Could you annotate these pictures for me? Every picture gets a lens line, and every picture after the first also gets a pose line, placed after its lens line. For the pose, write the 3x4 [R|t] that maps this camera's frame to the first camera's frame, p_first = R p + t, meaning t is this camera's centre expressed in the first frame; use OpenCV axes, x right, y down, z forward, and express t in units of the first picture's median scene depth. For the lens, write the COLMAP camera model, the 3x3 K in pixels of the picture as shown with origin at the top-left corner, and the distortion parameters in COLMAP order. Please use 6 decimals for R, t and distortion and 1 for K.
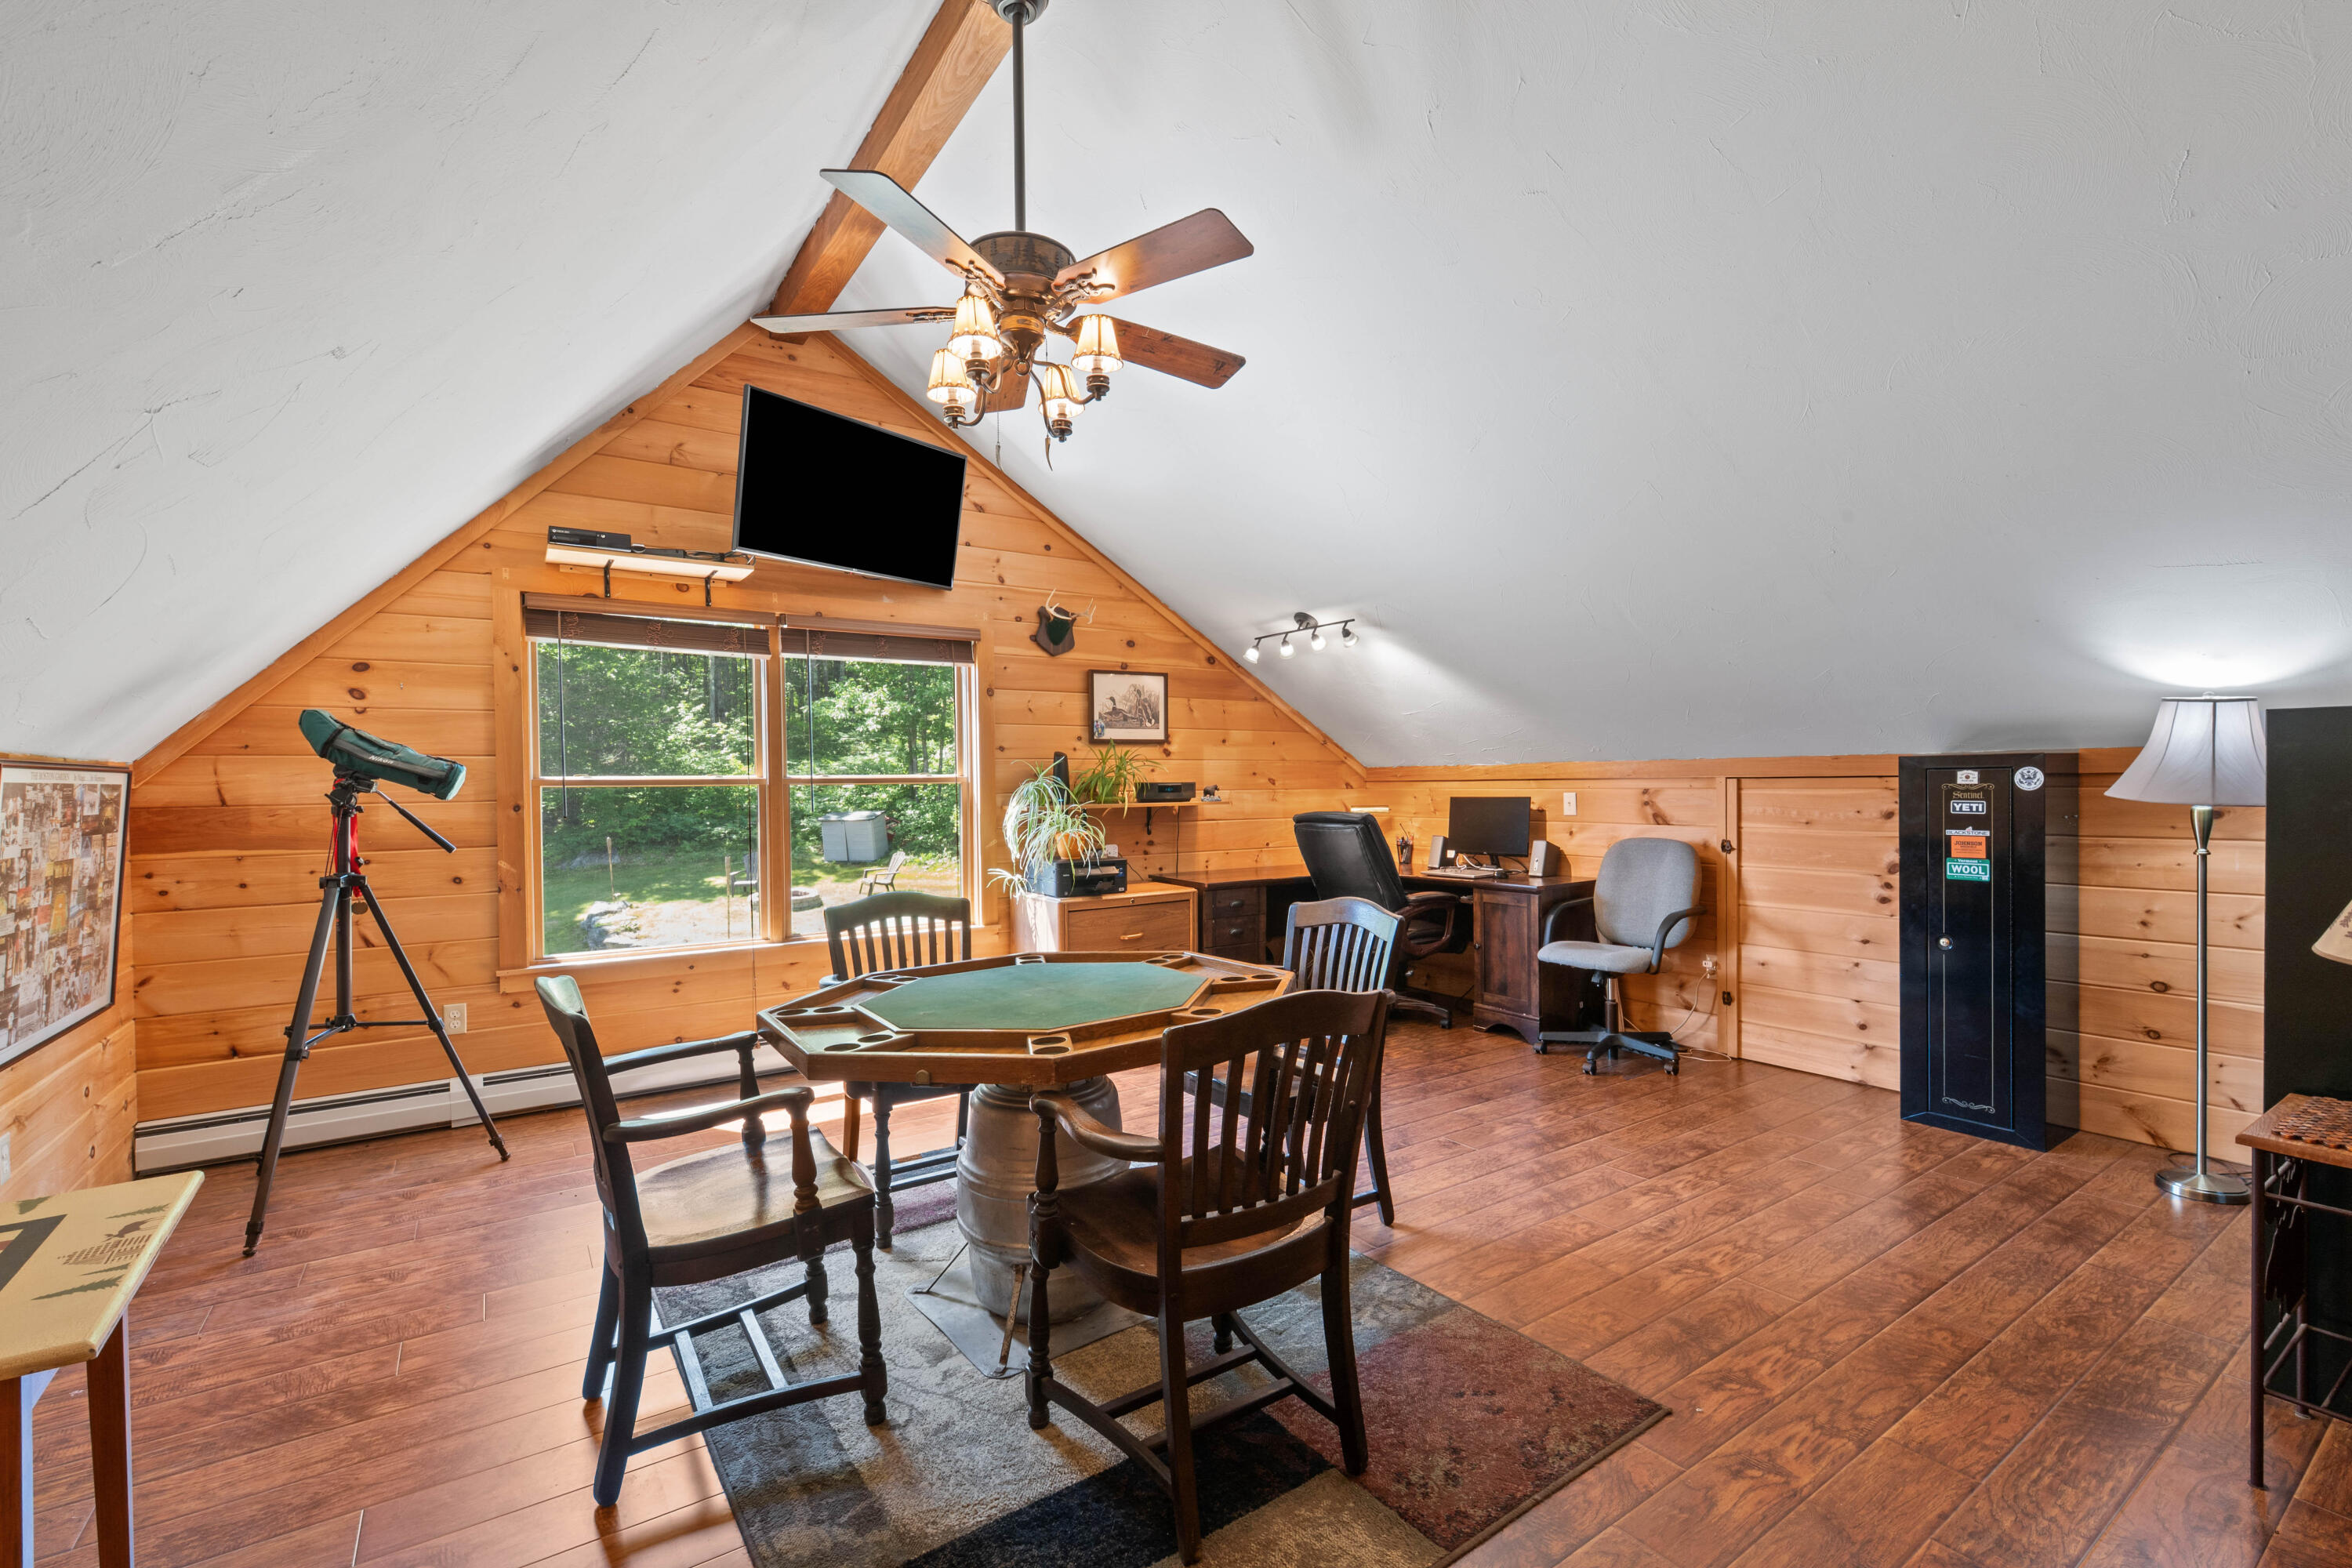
lens RADIAL K [[1020.4, 0, 1181.7], [0, 1020.4, 795.3], [0, 0, 1]] dist [0.001238, 0.000187]
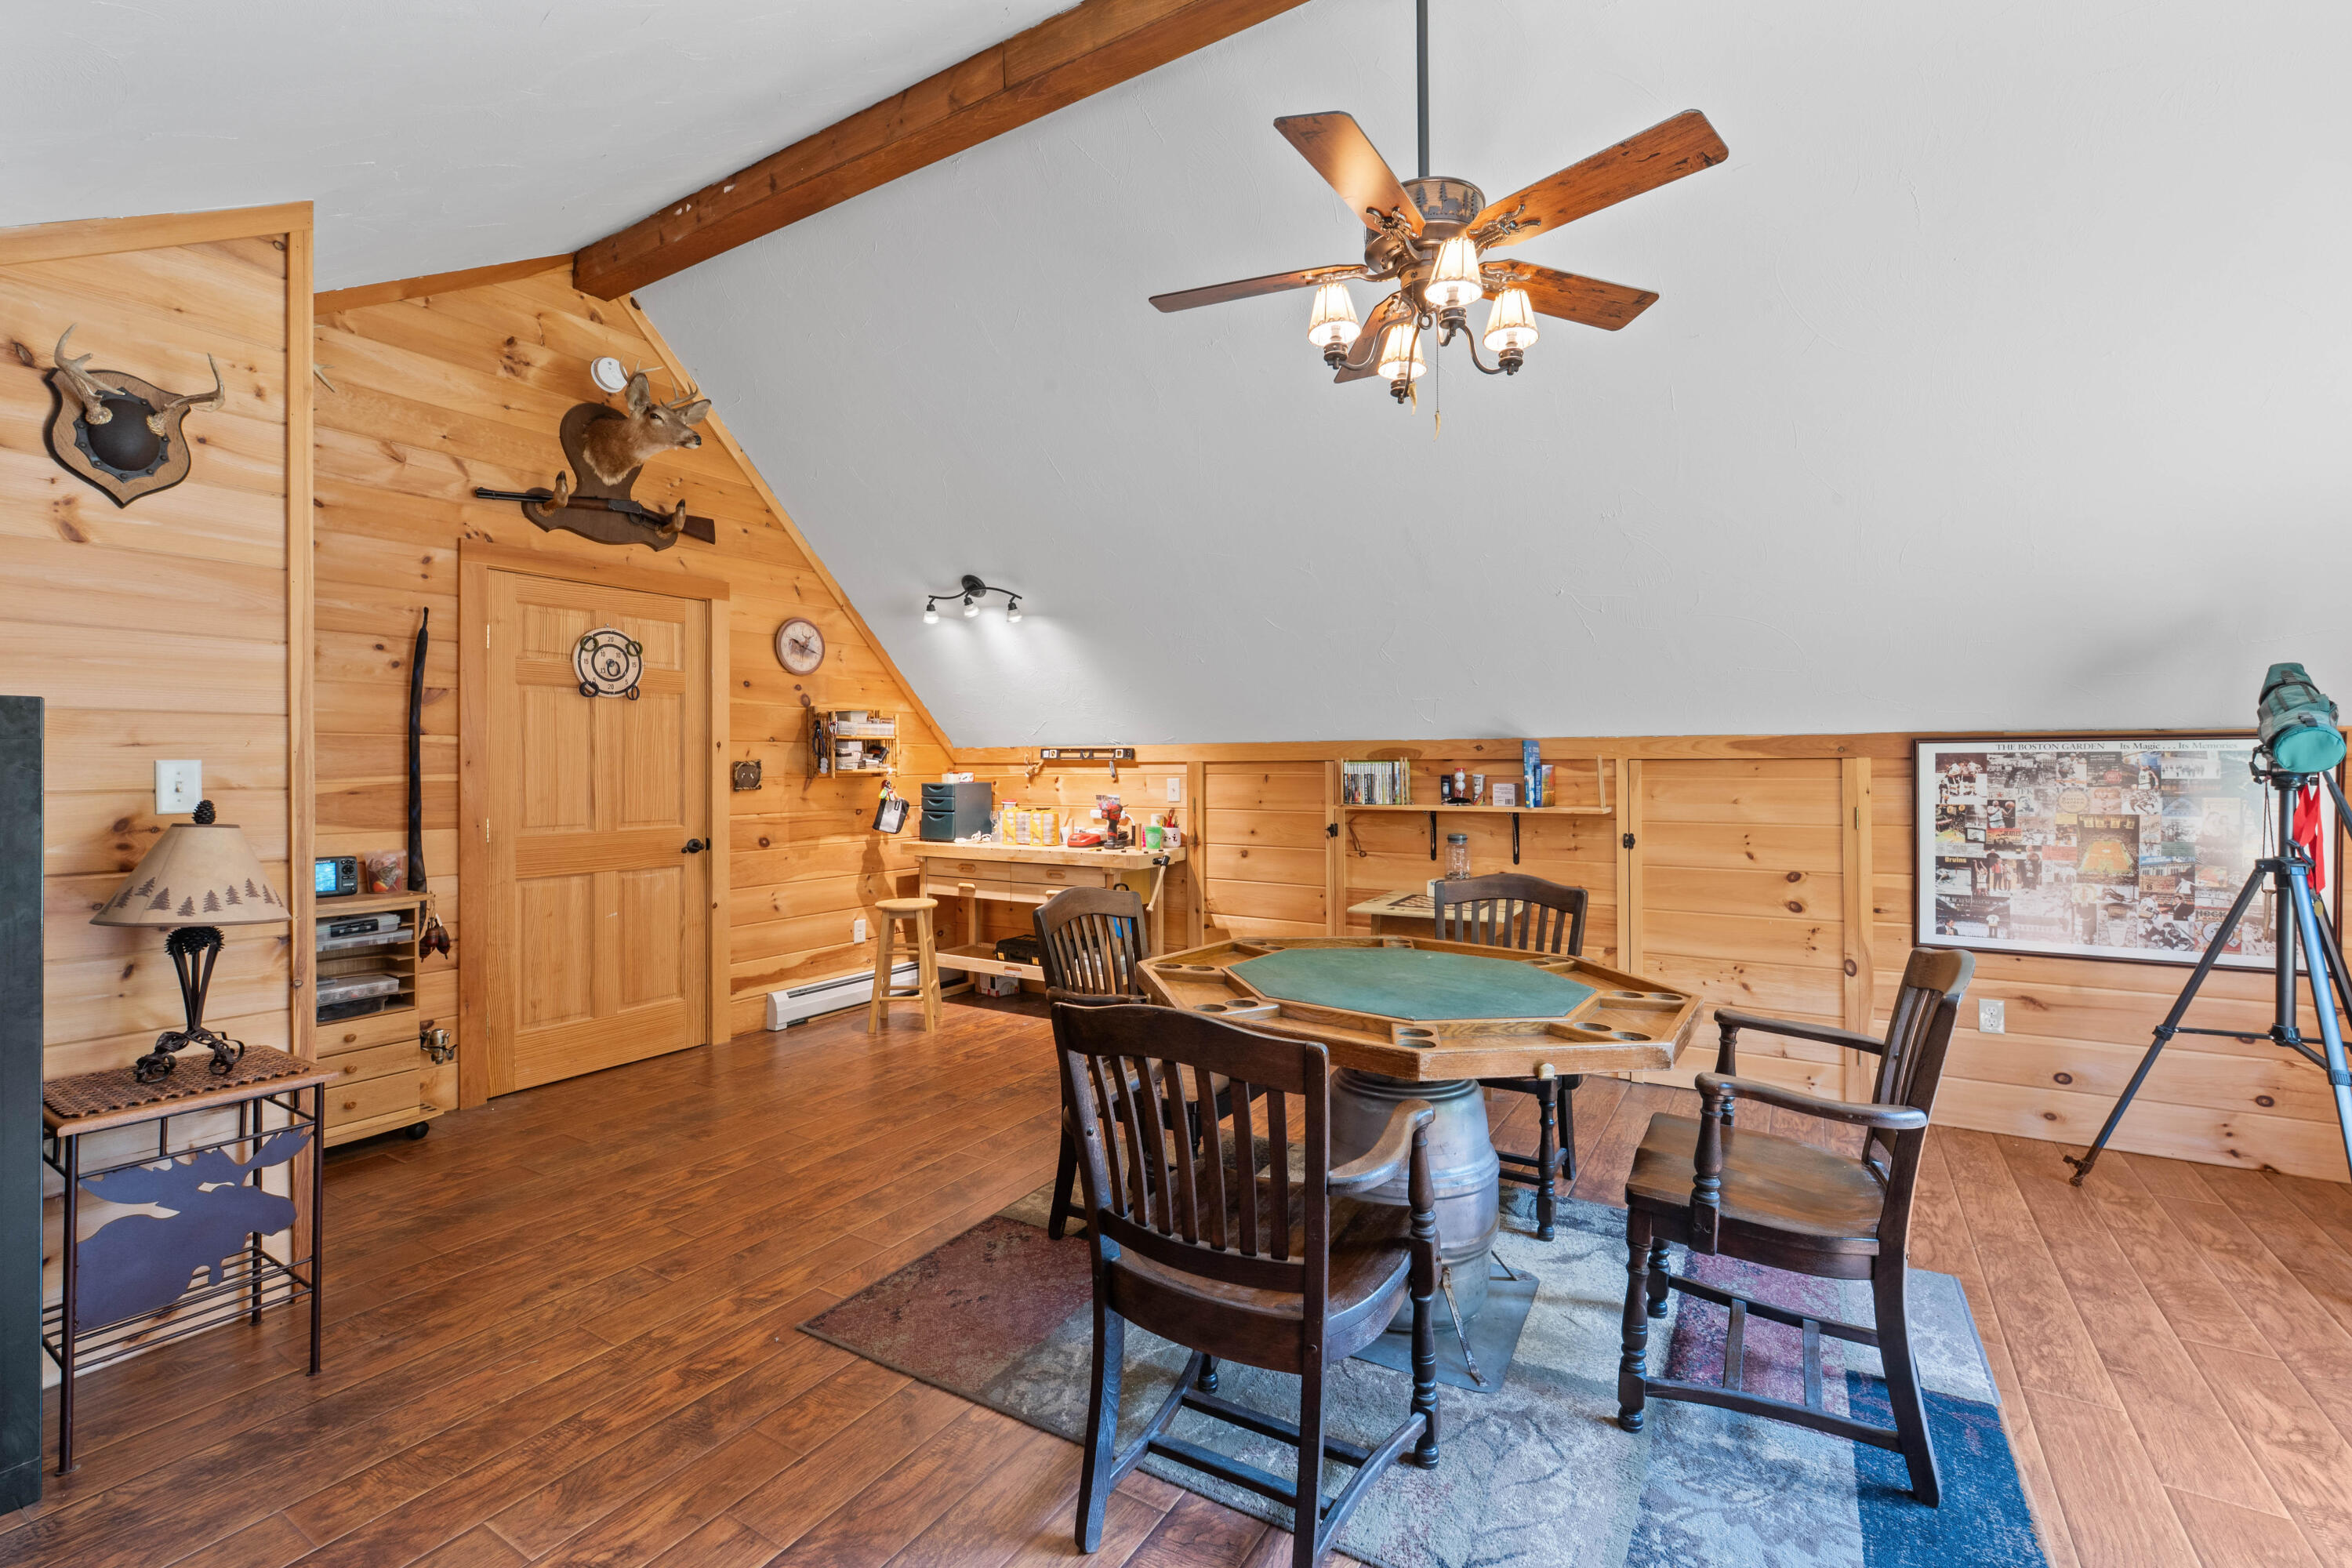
lens RADIAL K [[1020.4, 0, 1183.2], [0, 1020.4, 766.5], [0, 0, 1]] dist [0.001238, 0.000187]
pose [[-0.912246, 0.013474, -0.409422, 0.455051], [0.009199, 0.999881, 0.012407, -0.021212], [0.409540, 0.007552, -0.912261, 1.843412]]
